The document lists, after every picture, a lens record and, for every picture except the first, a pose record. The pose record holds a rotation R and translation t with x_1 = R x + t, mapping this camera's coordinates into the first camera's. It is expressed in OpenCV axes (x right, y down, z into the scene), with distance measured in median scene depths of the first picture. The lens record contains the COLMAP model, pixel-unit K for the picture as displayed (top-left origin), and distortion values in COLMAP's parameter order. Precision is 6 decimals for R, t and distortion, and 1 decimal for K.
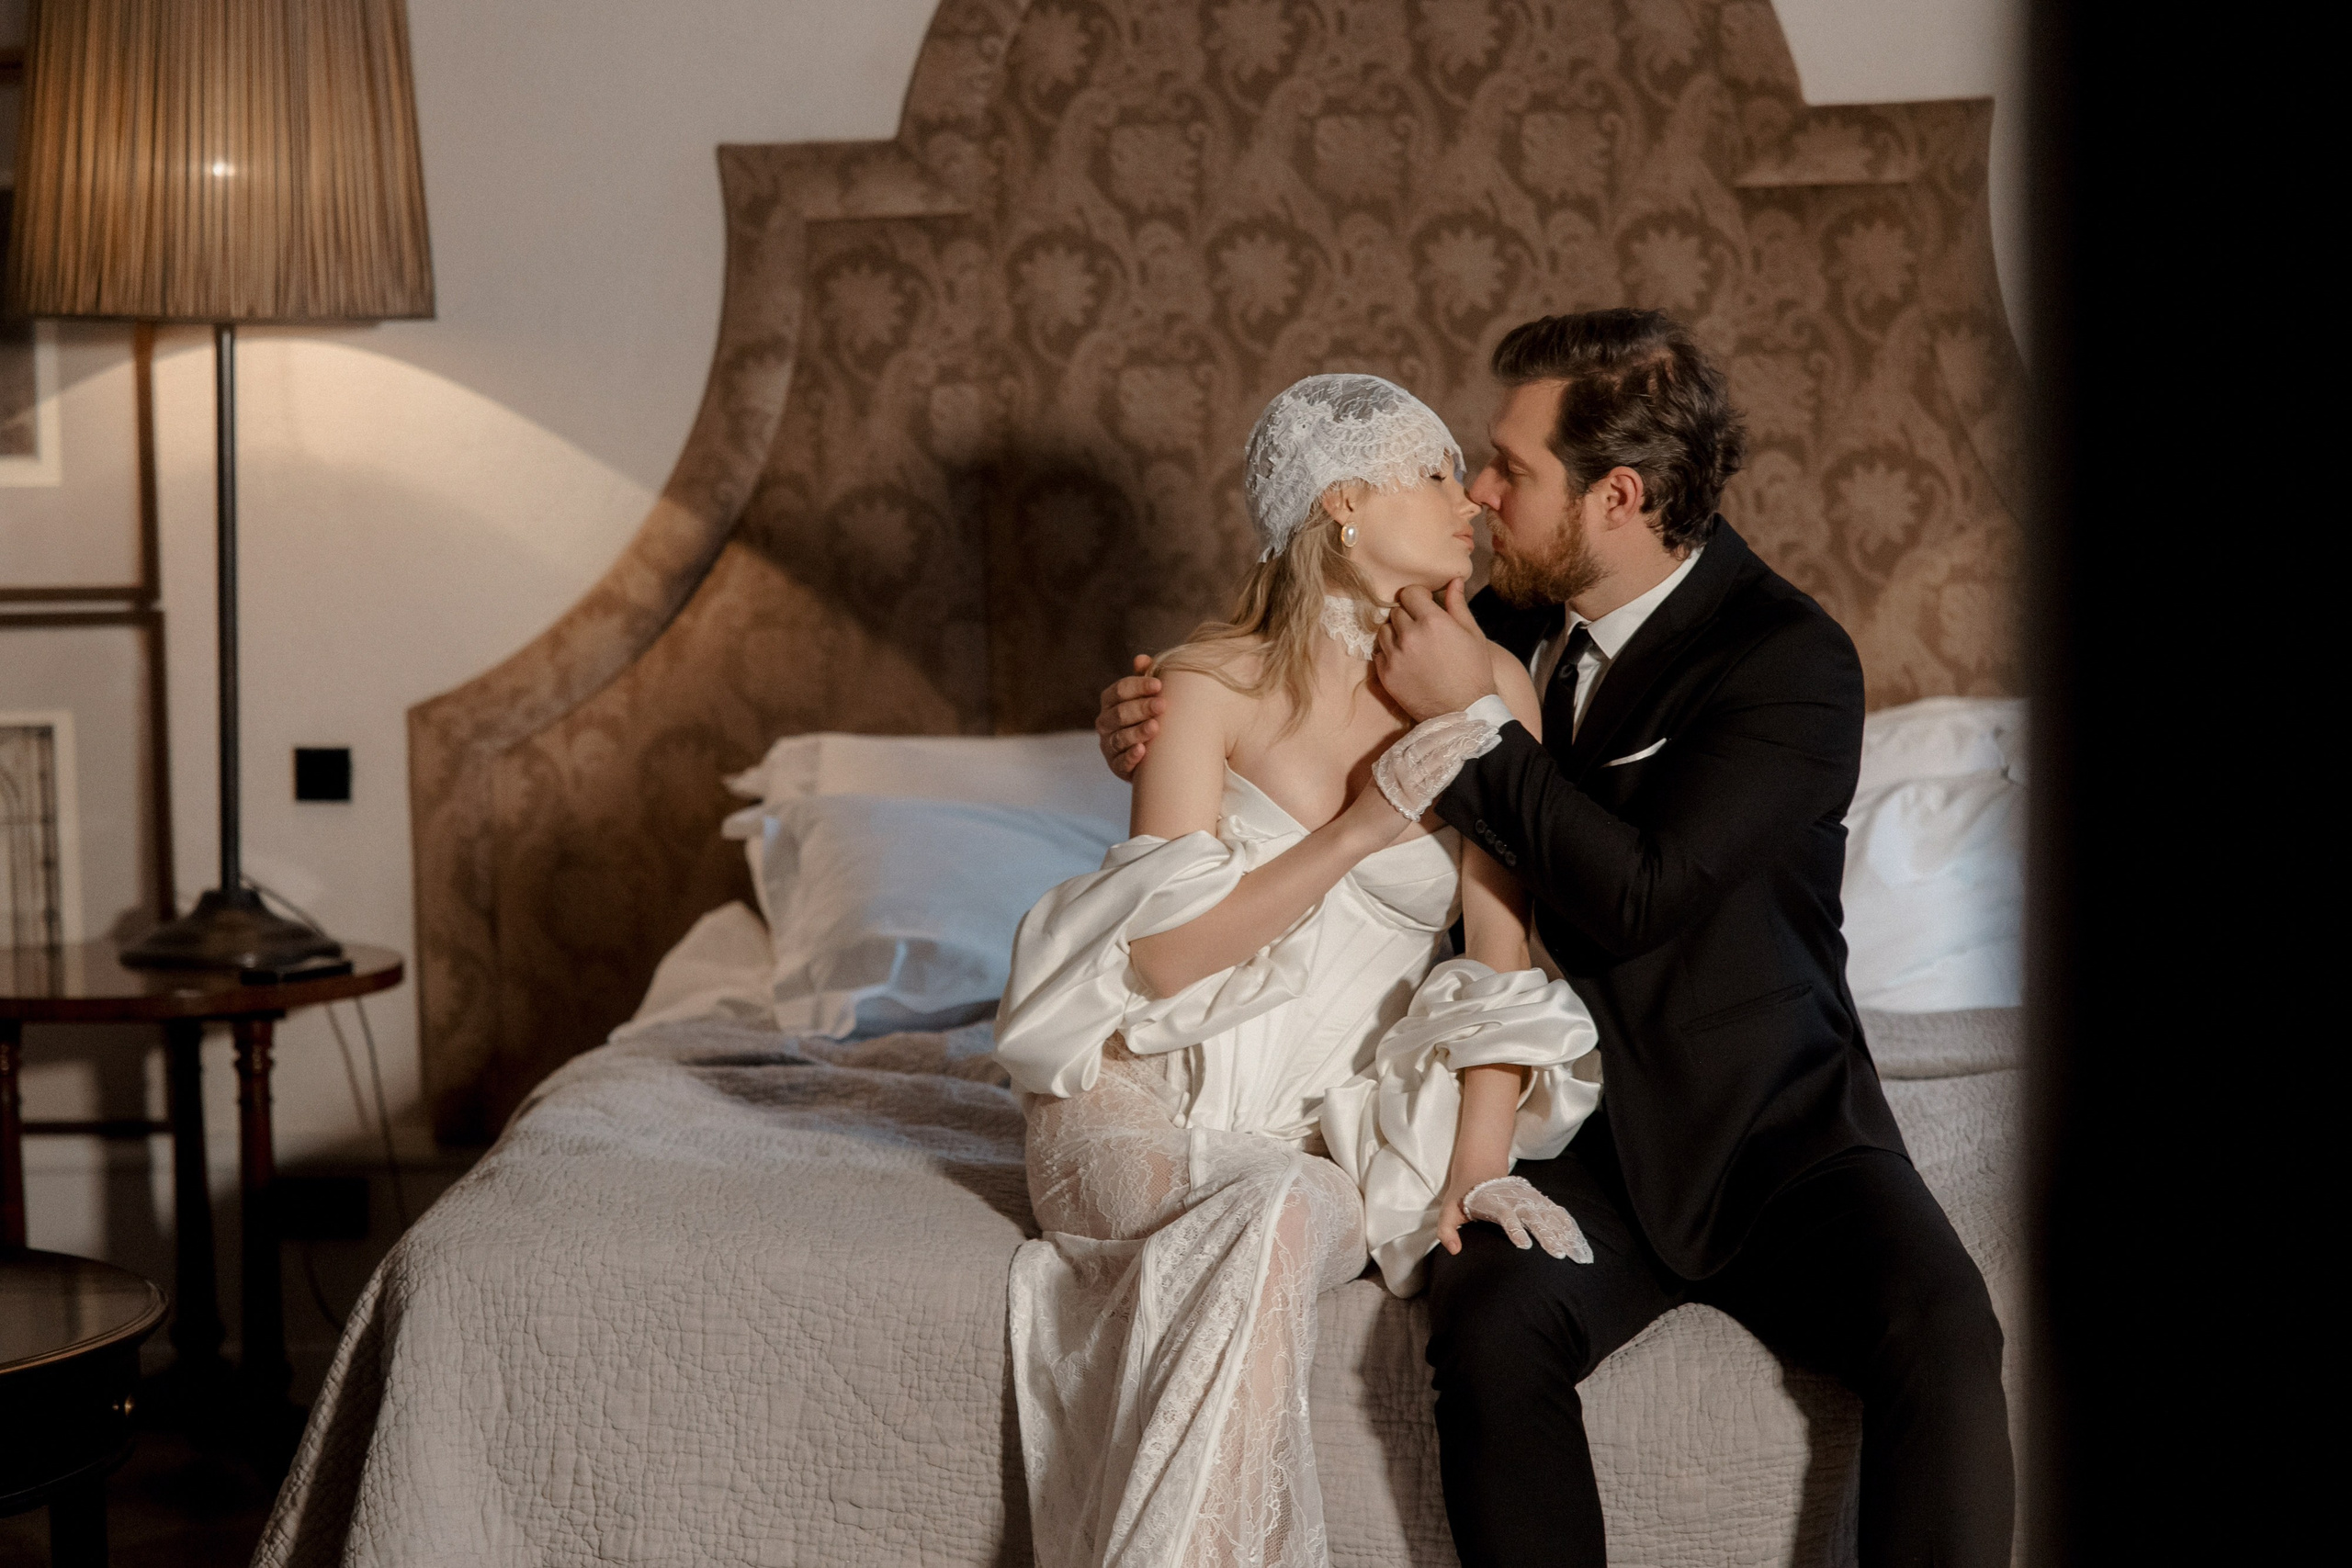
lens RADIAL K [[4795.3, 0, 1176.0], [0, 4795.3, 784.0], [0, 0, 1]] dist [-0.028302, -0.024864]
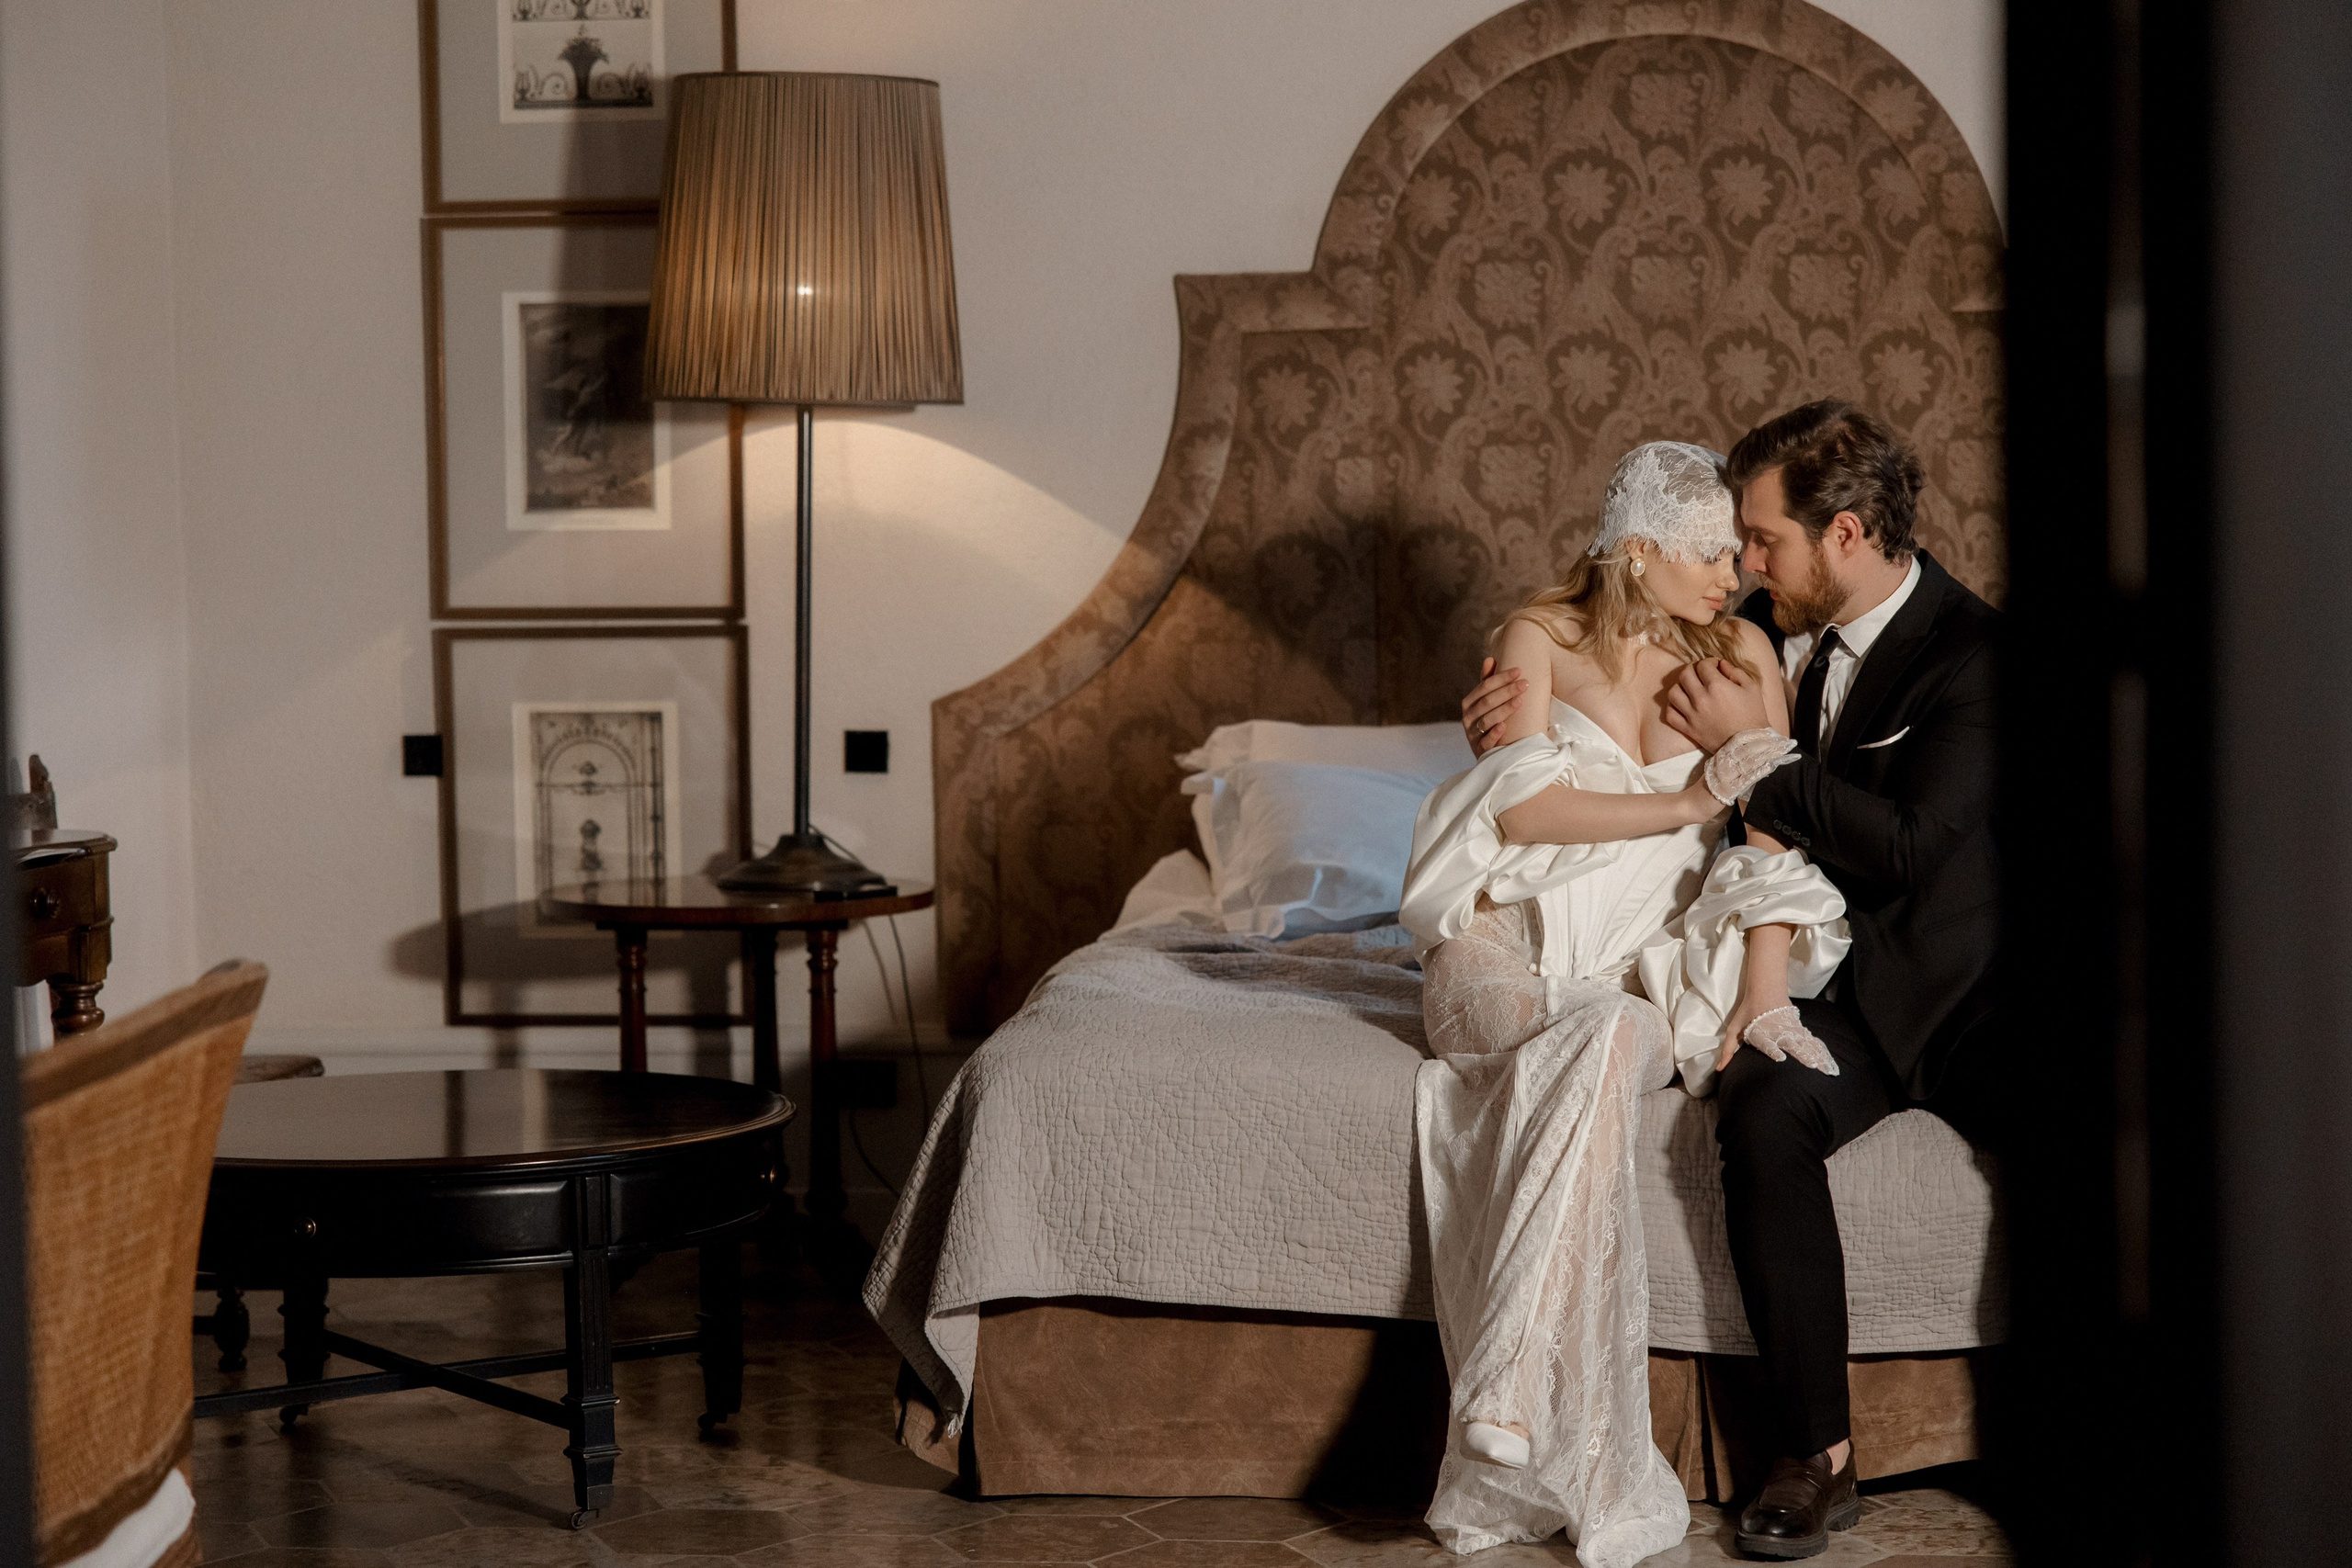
lens RADIAL K [[4759.3, 0, 1176.0], [0, 4759.3, 784.0], [0, 0, 1]] dist [-0.075774, -0.059060]
pose [[0.998634, 0.011163, -0.051043, -0.027816], [-0.012858, 0.999372, -0.033010, 0.050358], [0.050643, 0.033621, 0.998151, -0.304724]]
